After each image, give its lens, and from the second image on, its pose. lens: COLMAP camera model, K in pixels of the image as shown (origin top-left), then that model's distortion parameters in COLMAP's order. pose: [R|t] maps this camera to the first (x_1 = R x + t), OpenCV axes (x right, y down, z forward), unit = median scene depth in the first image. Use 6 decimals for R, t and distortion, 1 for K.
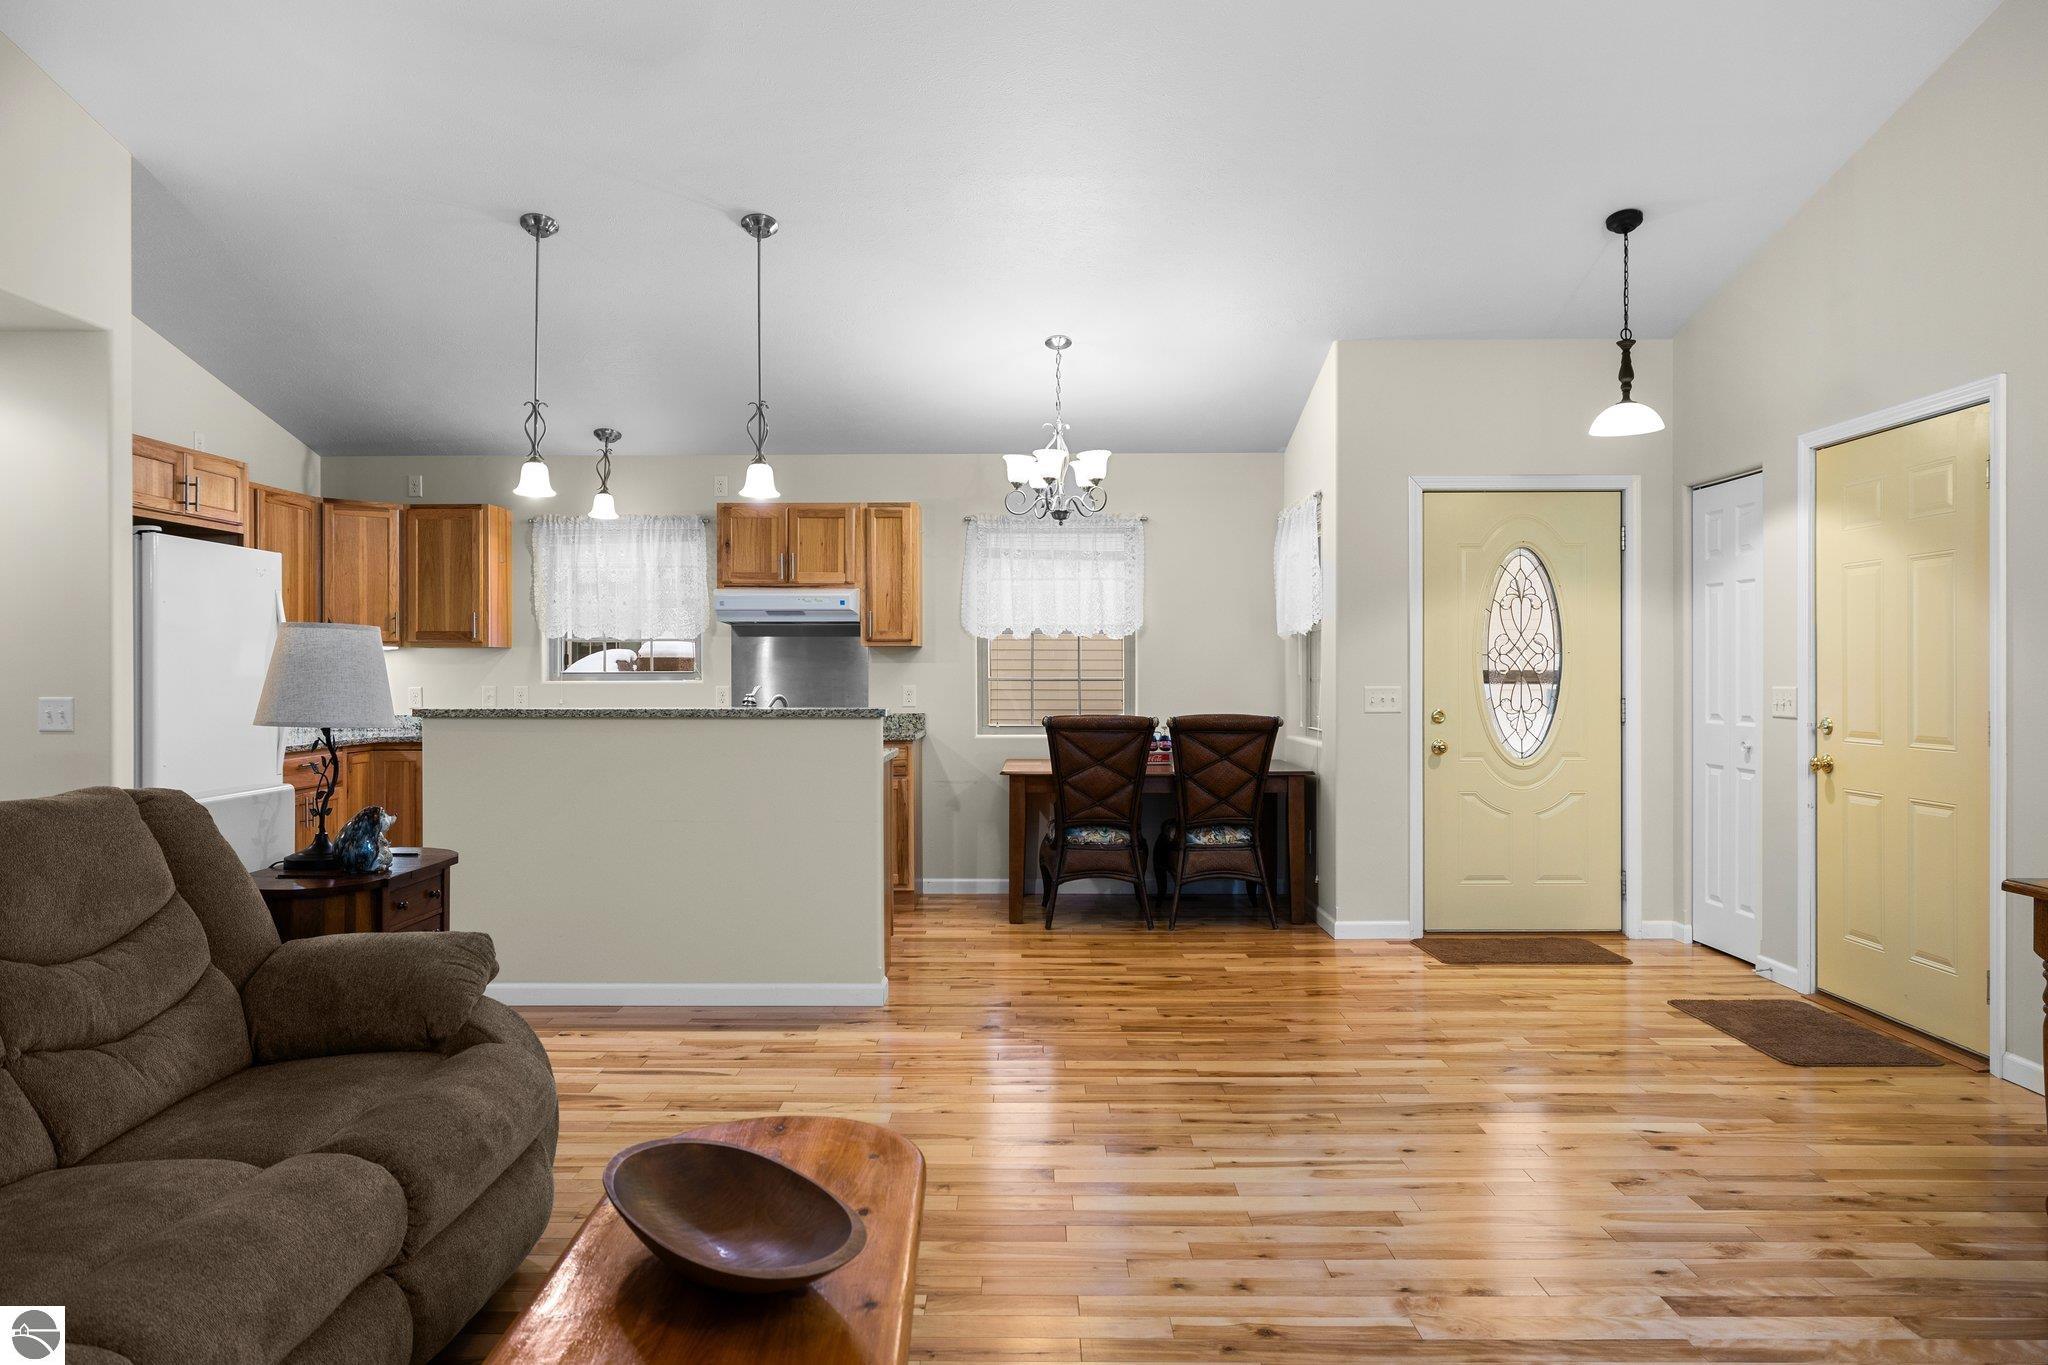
lens RADIAL K [[1308.0, 0, 1020.3], [0, 1308.0, 672.3], [0, 0, 1]] dist [-0.006589, 0.001893]
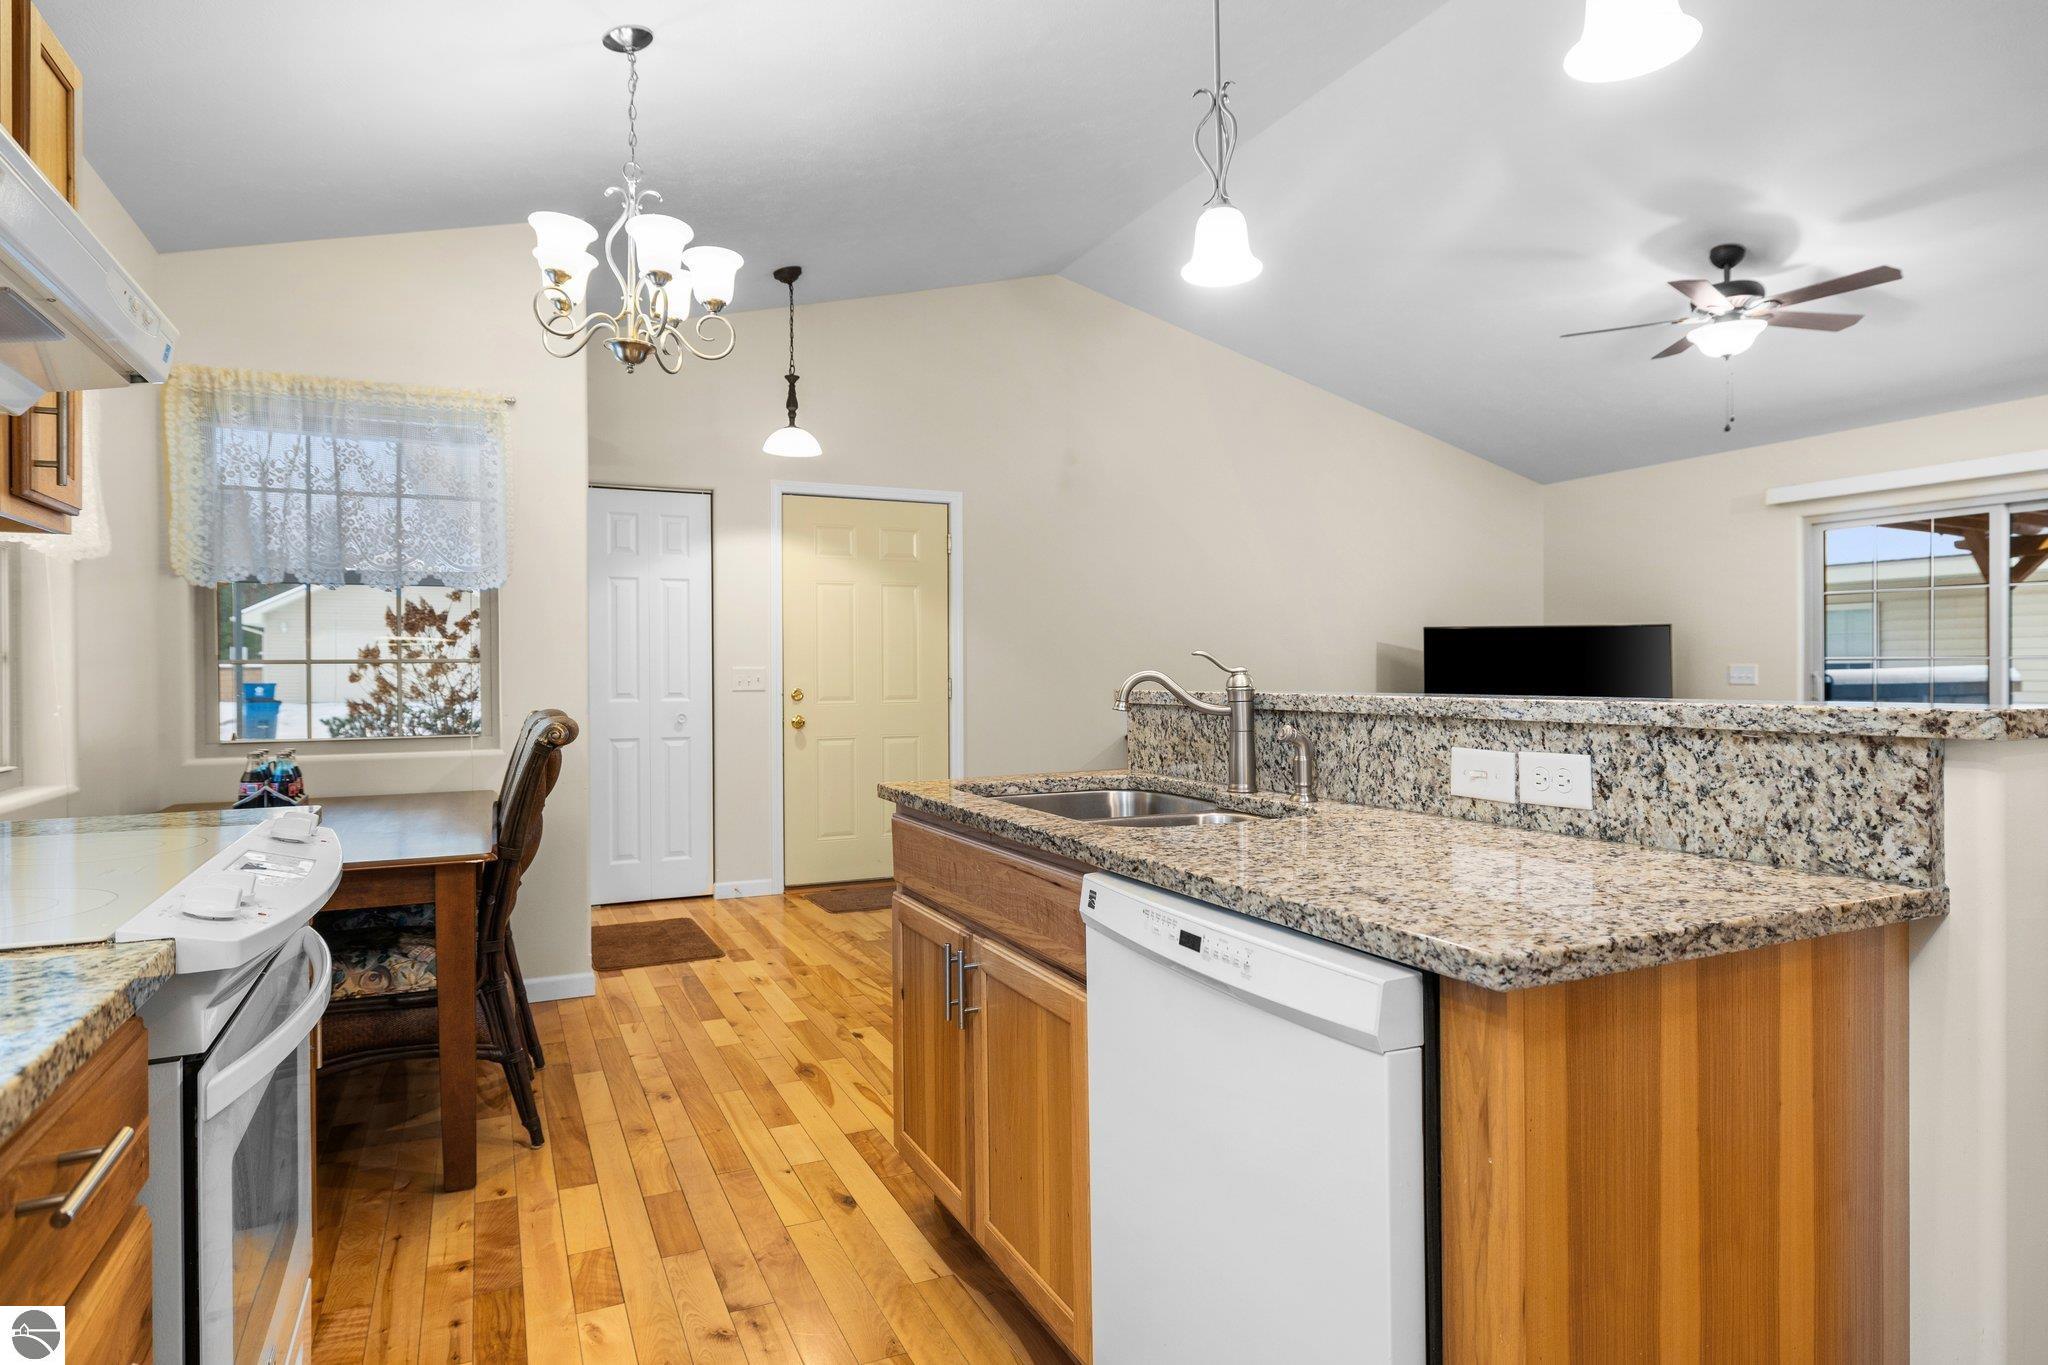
lens RADIAL K [[1143.6, 0, 1024.6], [0, 1143.6, 676.3], [0, 0, 1]] dist [0.004710, 0.000666]
pose [[-0.435085, -0.000843, 0.900389, -0.453887], [0.006224, 0.999973, 0.003944, 0.014281], [-0.900368, 0.007320, -0.435068, 1.018660]]
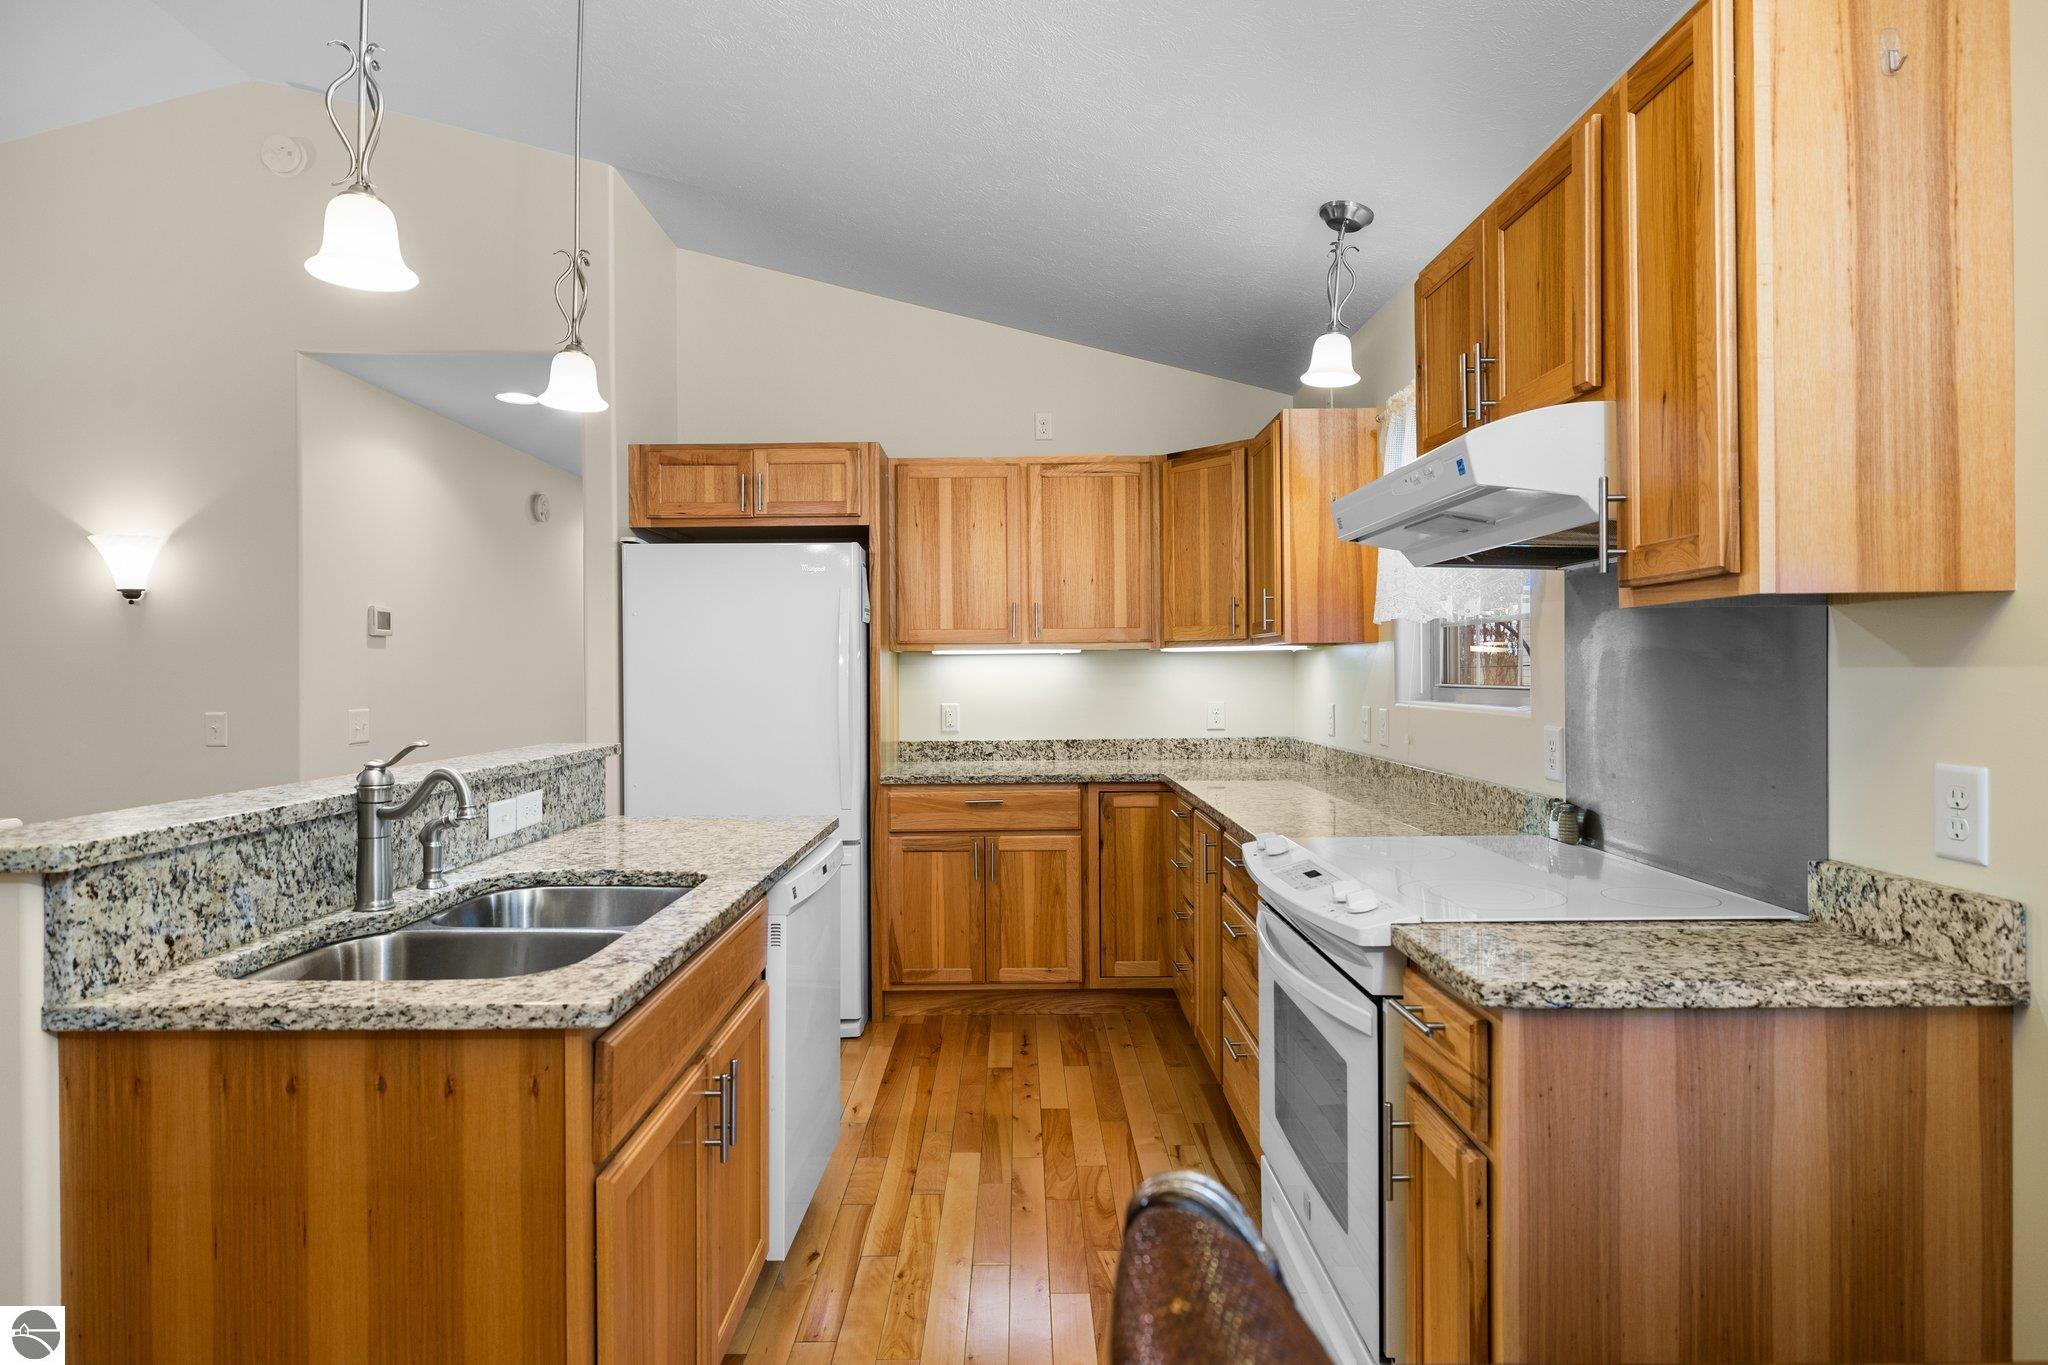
lens RADIAL K [[1107.1, 0, 1021.7], [0, 1107.1, 678.1], [0, 0, 1]] dist [0.001682, -0.002252]
pose [[0.008707, 0.008276, -0.999928, 0.121197], [0.006326, 0.999945, 0.008331, -0.009327], [0.999942, -0.006398, 0.008654, 0.970336]]
